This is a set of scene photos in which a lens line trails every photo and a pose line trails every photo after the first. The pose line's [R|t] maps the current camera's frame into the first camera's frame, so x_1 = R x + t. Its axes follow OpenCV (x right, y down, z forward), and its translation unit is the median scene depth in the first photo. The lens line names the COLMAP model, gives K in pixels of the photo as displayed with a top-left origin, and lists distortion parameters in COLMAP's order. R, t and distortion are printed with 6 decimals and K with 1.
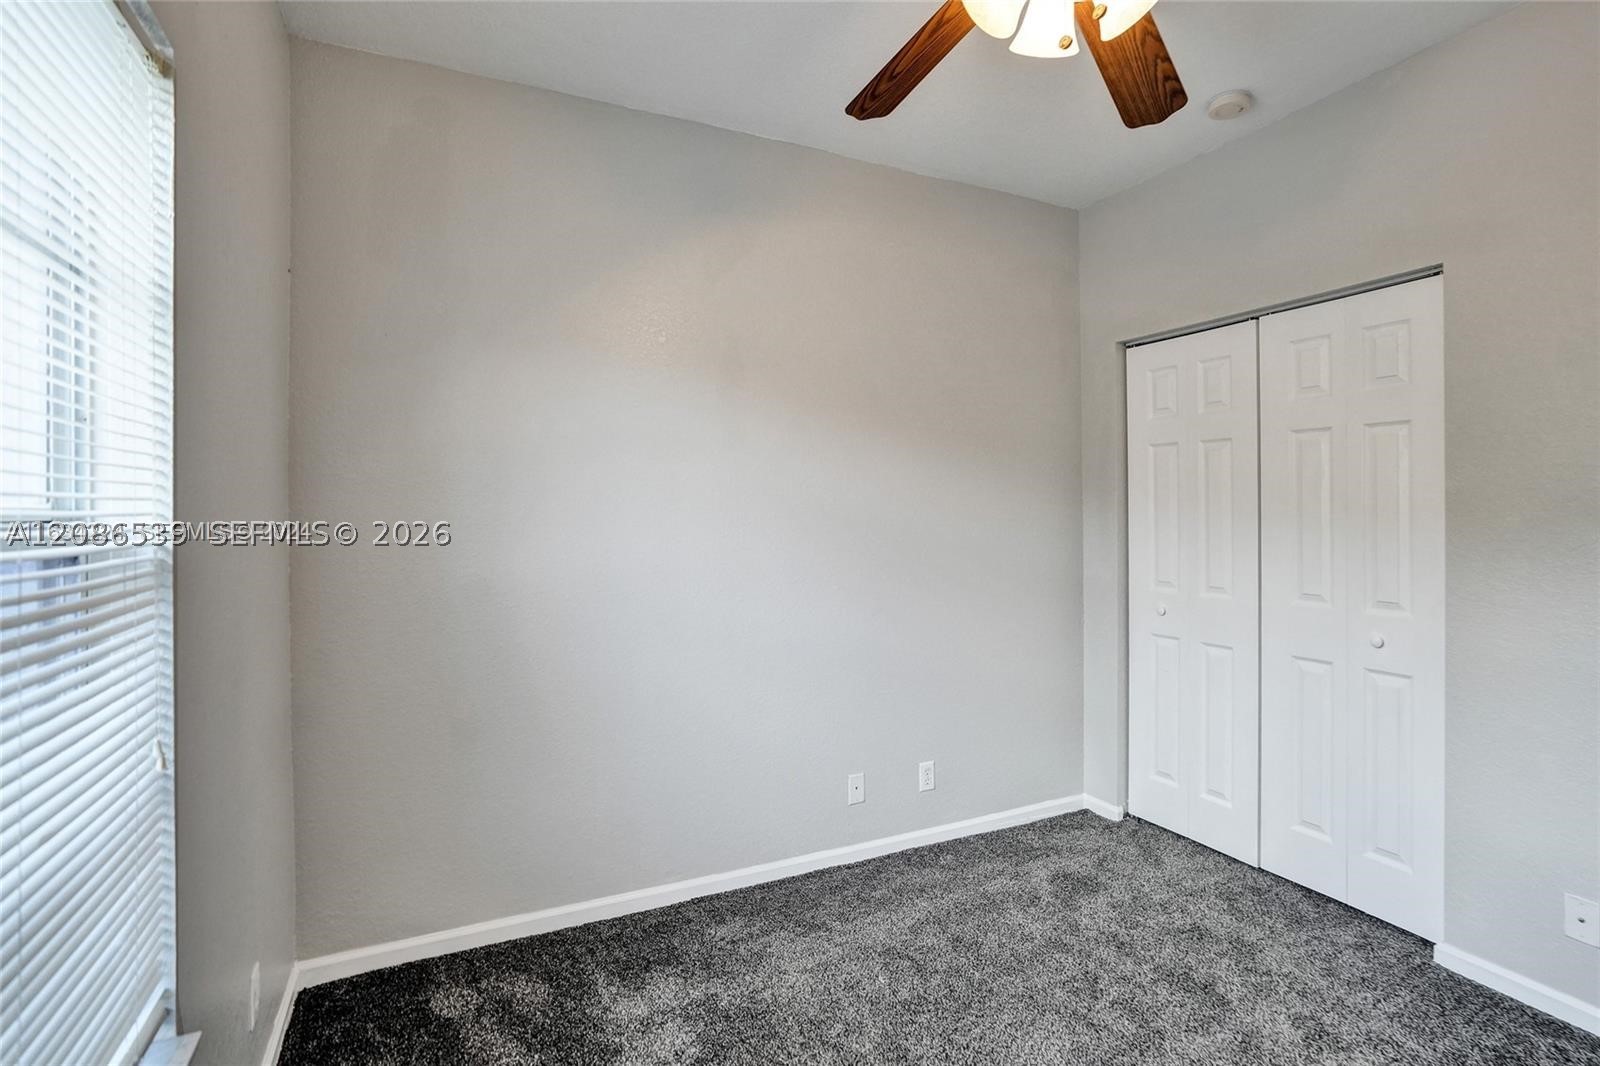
lens RADIAL K [[802.1, 0, 790.8], [0, 802.1, 526.8], [0, 0, 1]] dist [-0.013662, 0.023684]
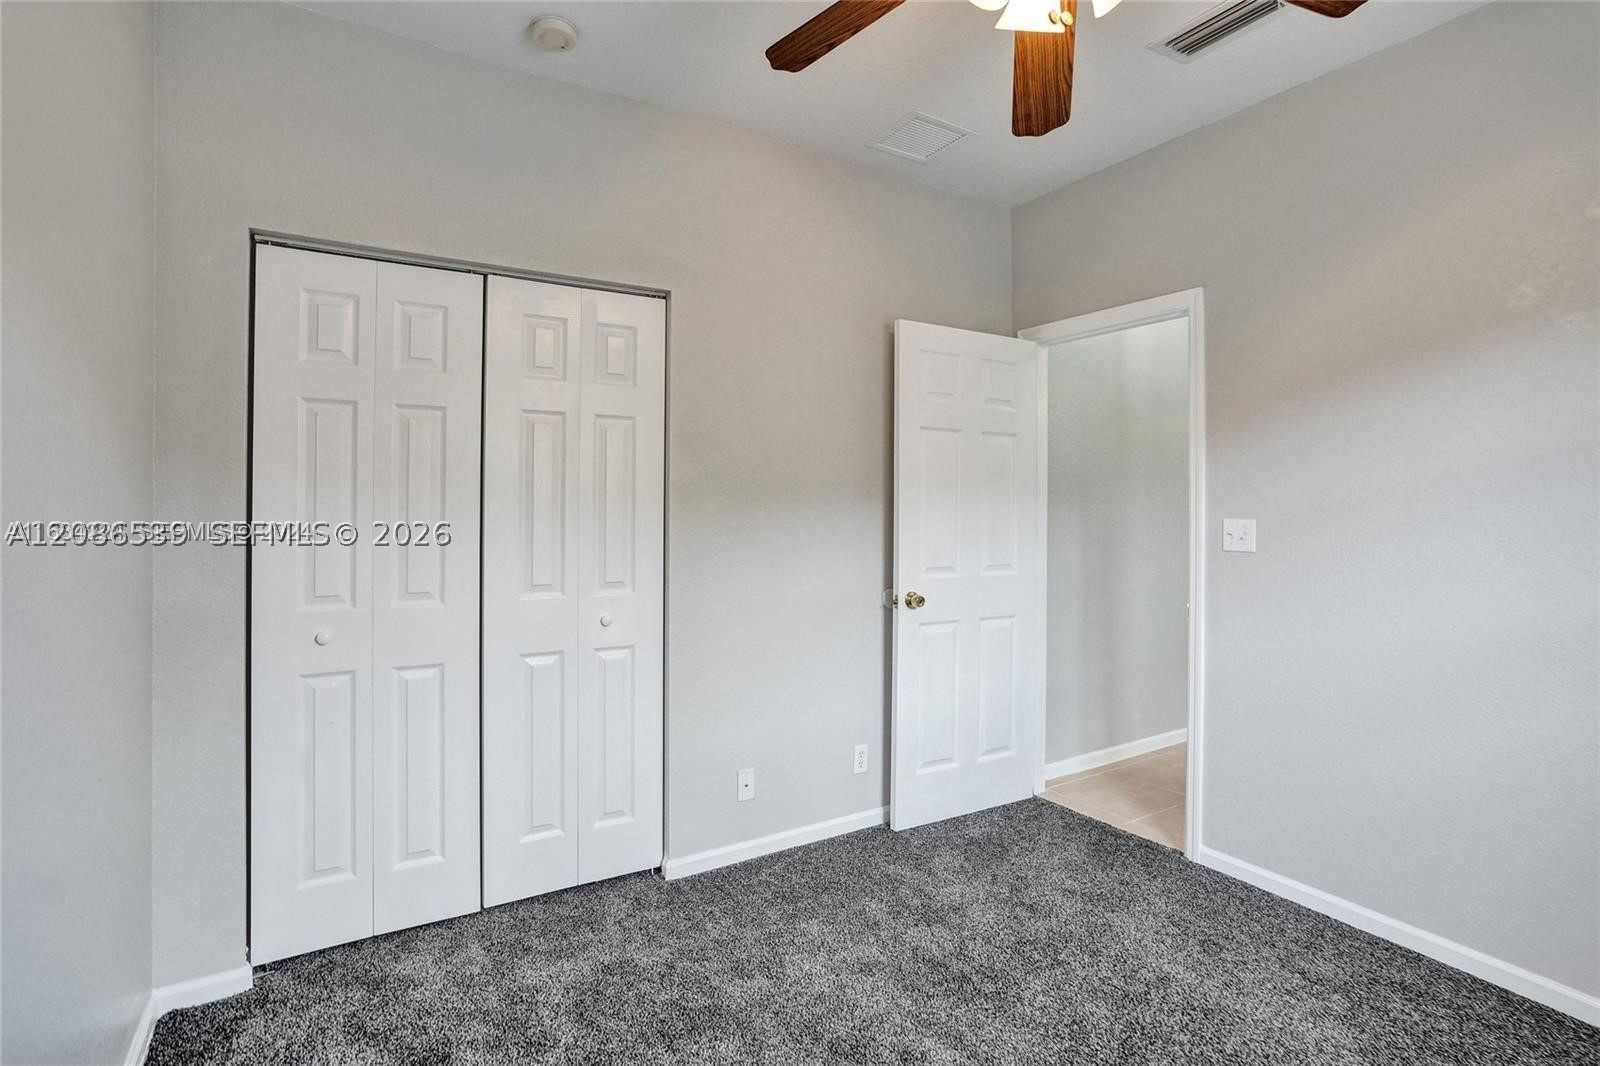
lens RADIAL K [[802.1, 0, 828.9], [0, 802.1, 511.4], [0, 0, 1]] dist [-0.013662, 0.023684]
pose [[-0.109863, -0.002158, 0.993944, -0.298102], [0.017324, 0.999842, 0.004086, -0.001392], [-0.993796, 0.017668, -0.109808, 0.675470]]
